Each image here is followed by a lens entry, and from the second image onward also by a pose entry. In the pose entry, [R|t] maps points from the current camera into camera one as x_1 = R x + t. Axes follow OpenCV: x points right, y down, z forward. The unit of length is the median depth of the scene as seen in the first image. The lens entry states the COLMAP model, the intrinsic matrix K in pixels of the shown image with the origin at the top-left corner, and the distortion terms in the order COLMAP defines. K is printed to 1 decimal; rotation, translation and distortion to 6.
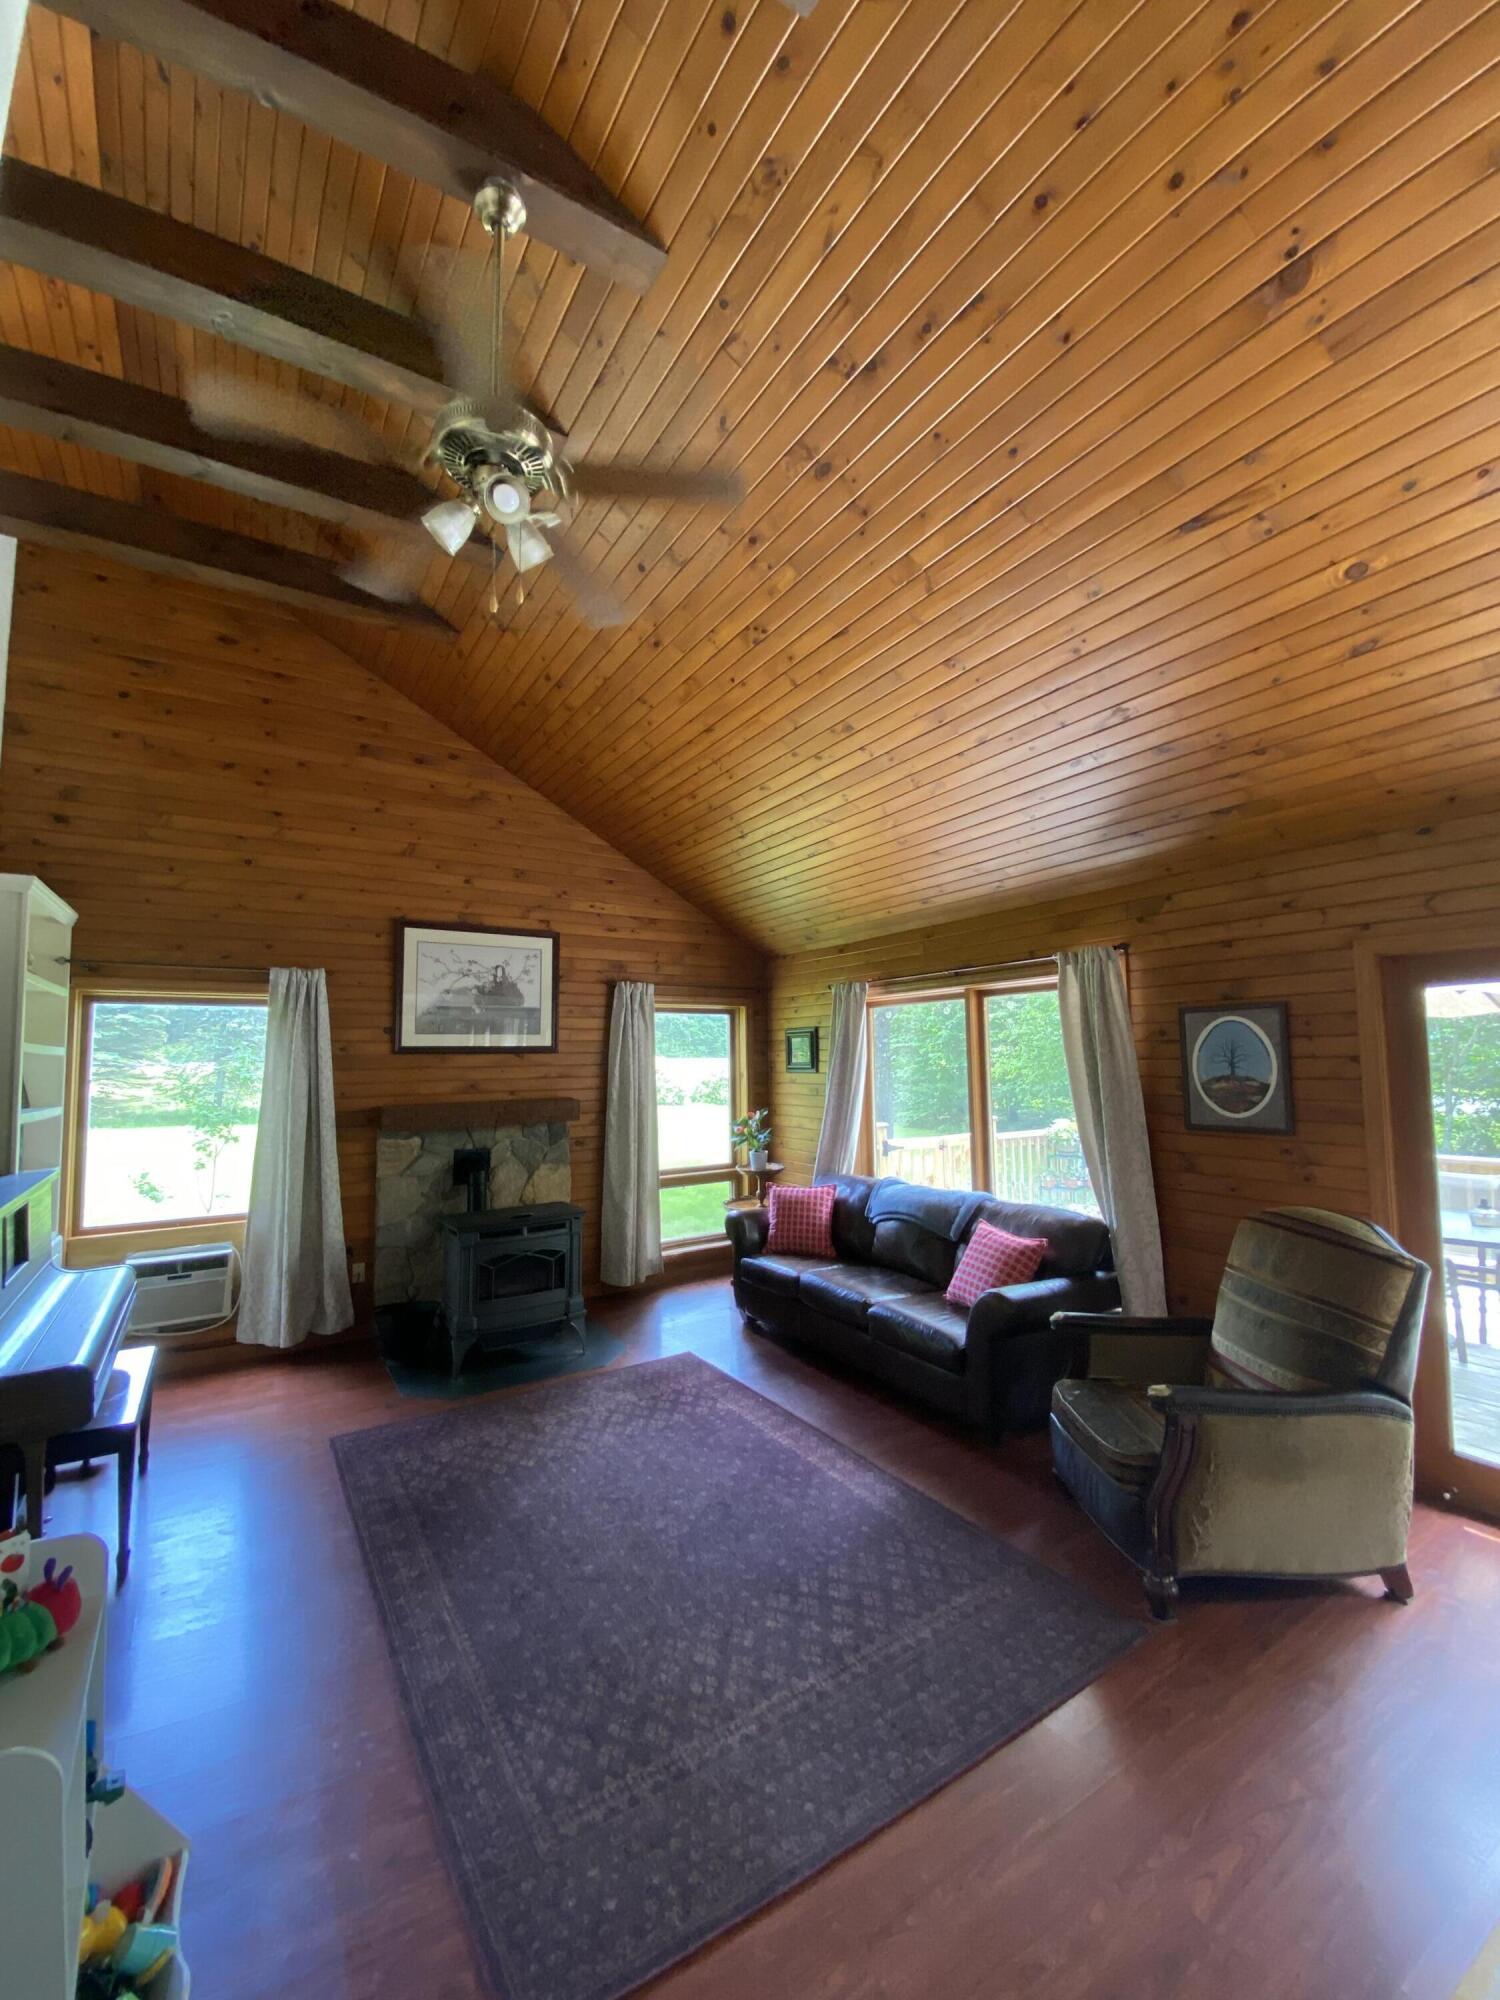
lens RADIAL K [[810.9, 0, 758.8], [0, 810.9, 994.5], [0, 0, 1]] dist [0.016918, -0.017944]
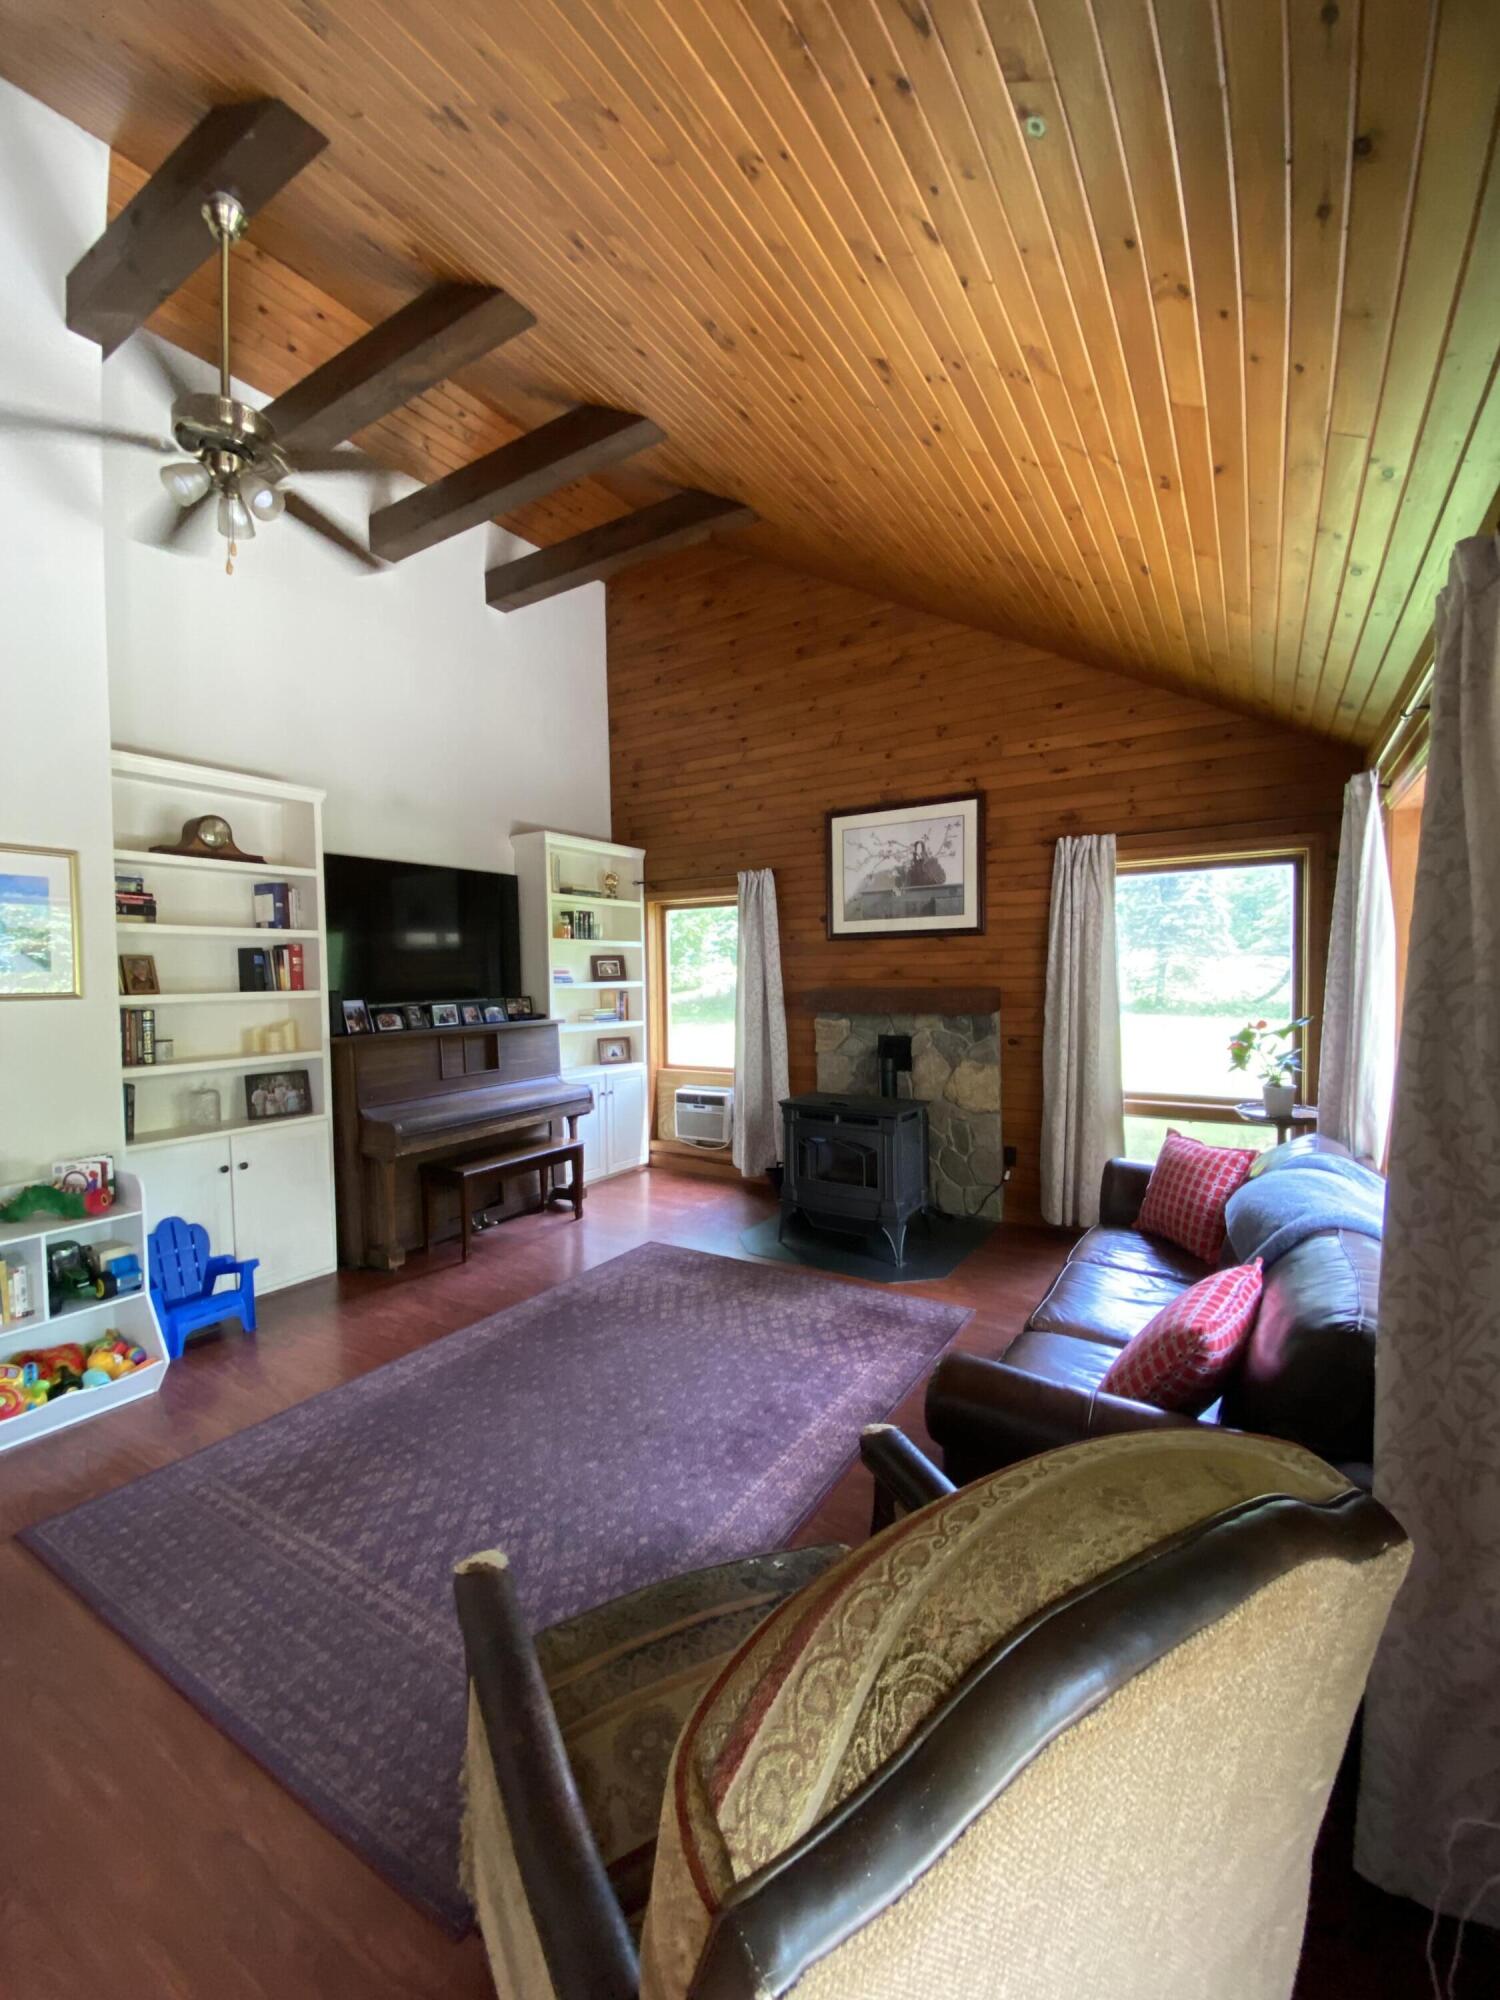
lens RADIAL K [[810.9, 0, 748.7], [0, 810.9, 1001.3], [0, 0, 1]] dist [0.016918, -0.017944]
pose [[0.417575, 0.040993, -0.907717, 0.481472], [0.086547, 0.992646, 0.084642, 0.054434], [0.904511, -0.113905, 0.410956, 0.472808]]
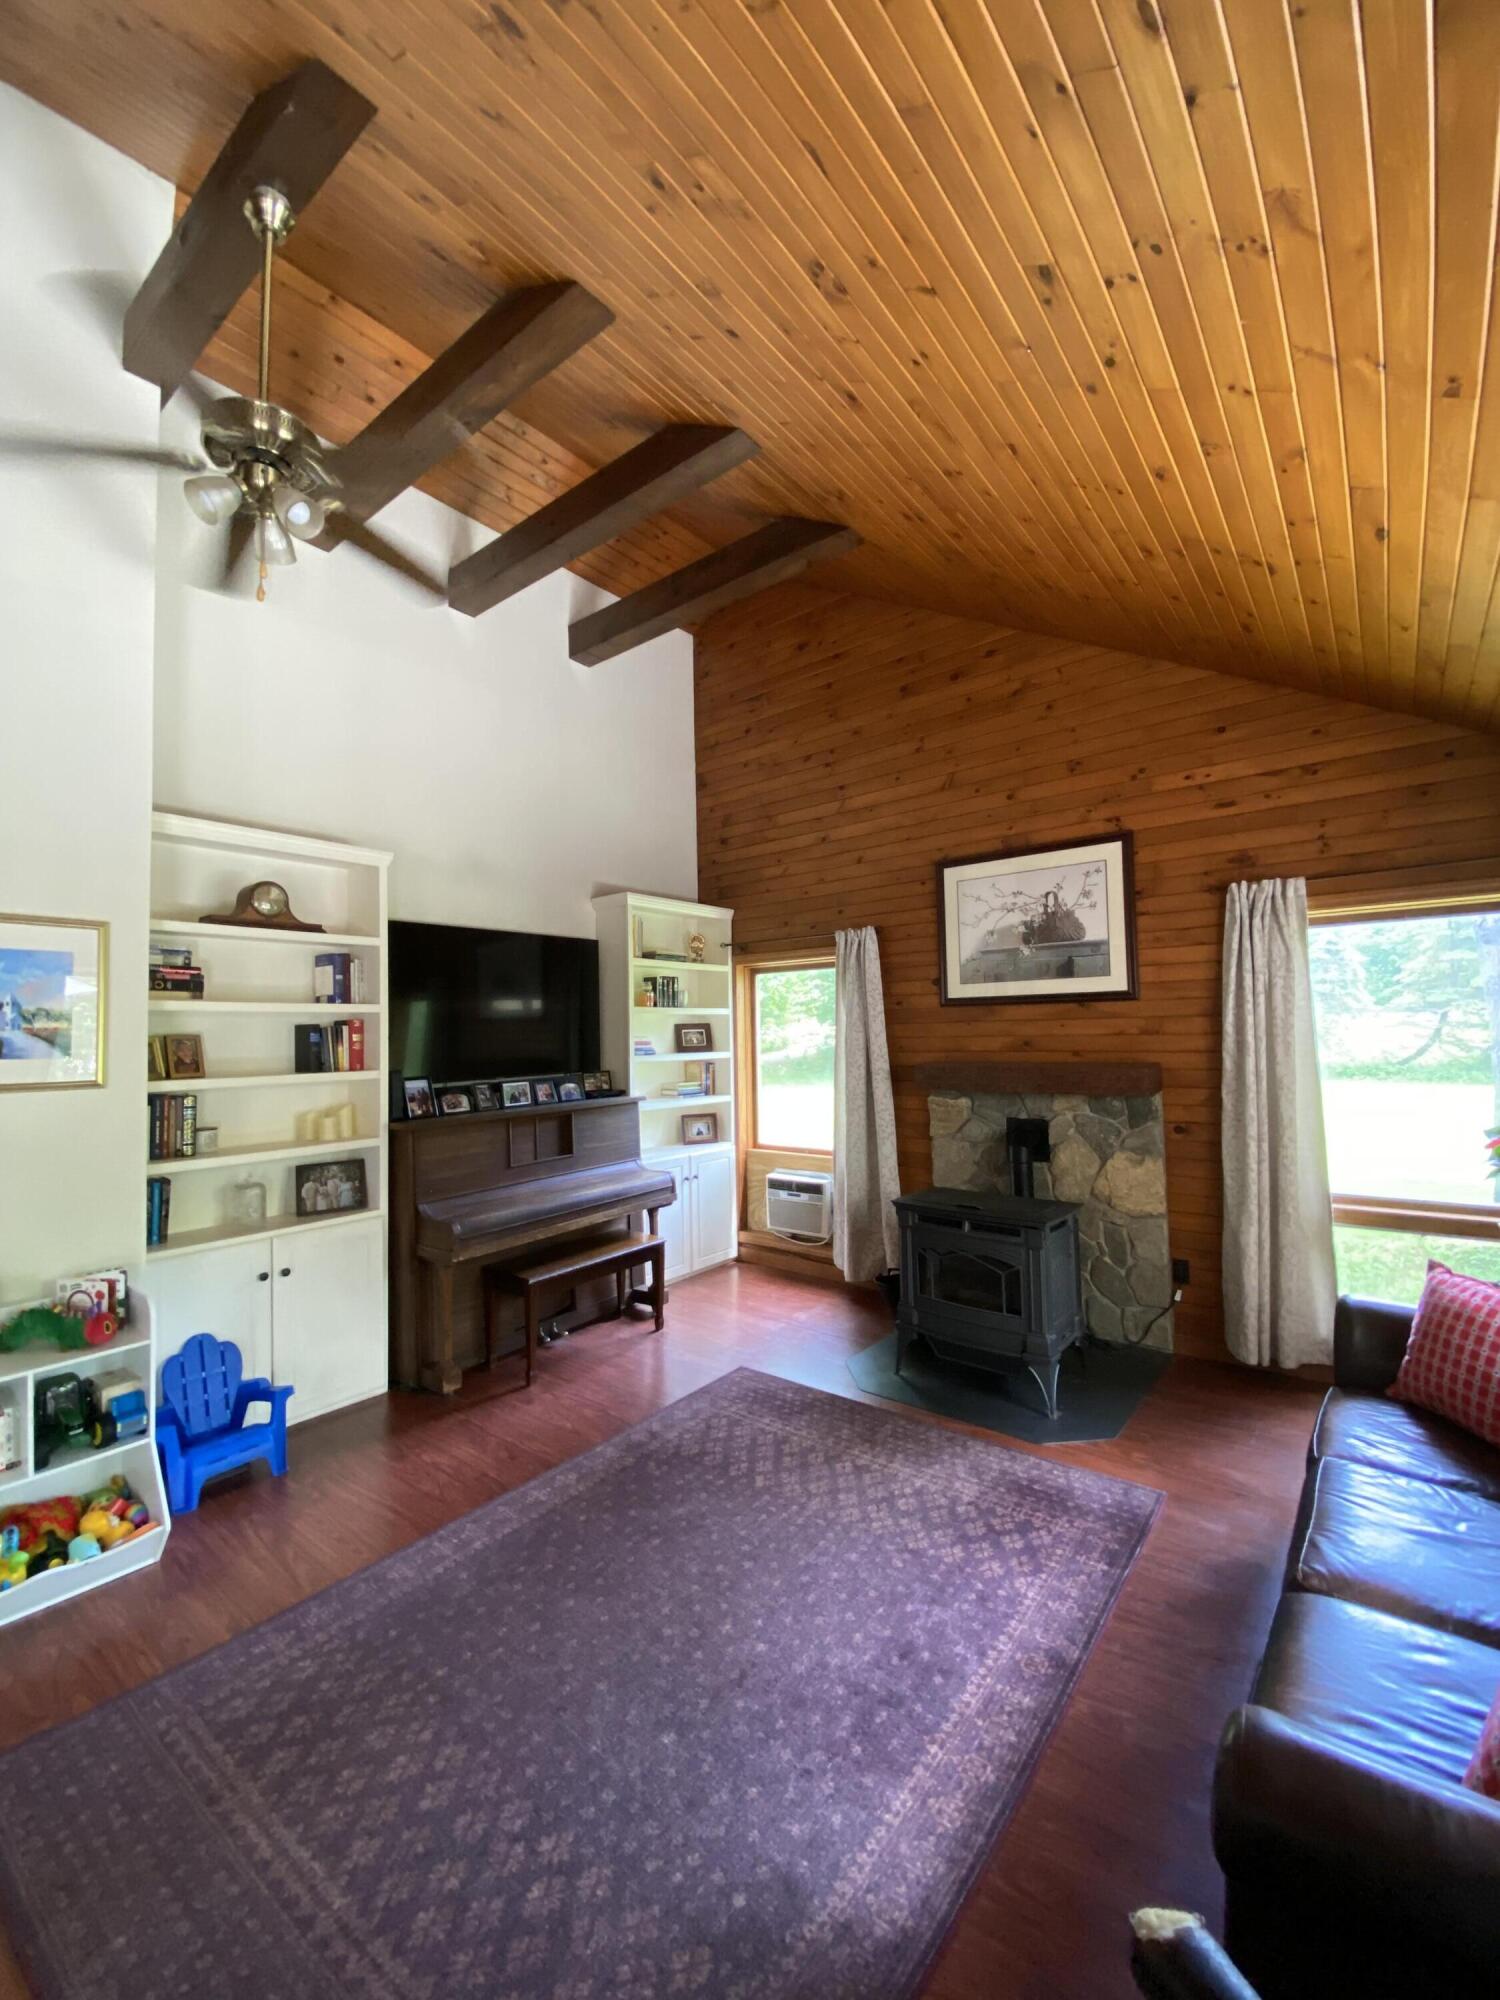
lens RADIAL K [[810.9, 0, 745.5], [0, 810.9, 1000.3], [0, 0, 1]] dist [0.016918, -0.017944]
pose [[0.315228, -0.030632, -0.948521, 0.364723], [0.097037, 0.995281, 0.000106, 0.044301], [0.944042, -0.092075, 0.316713, 0.507298]]
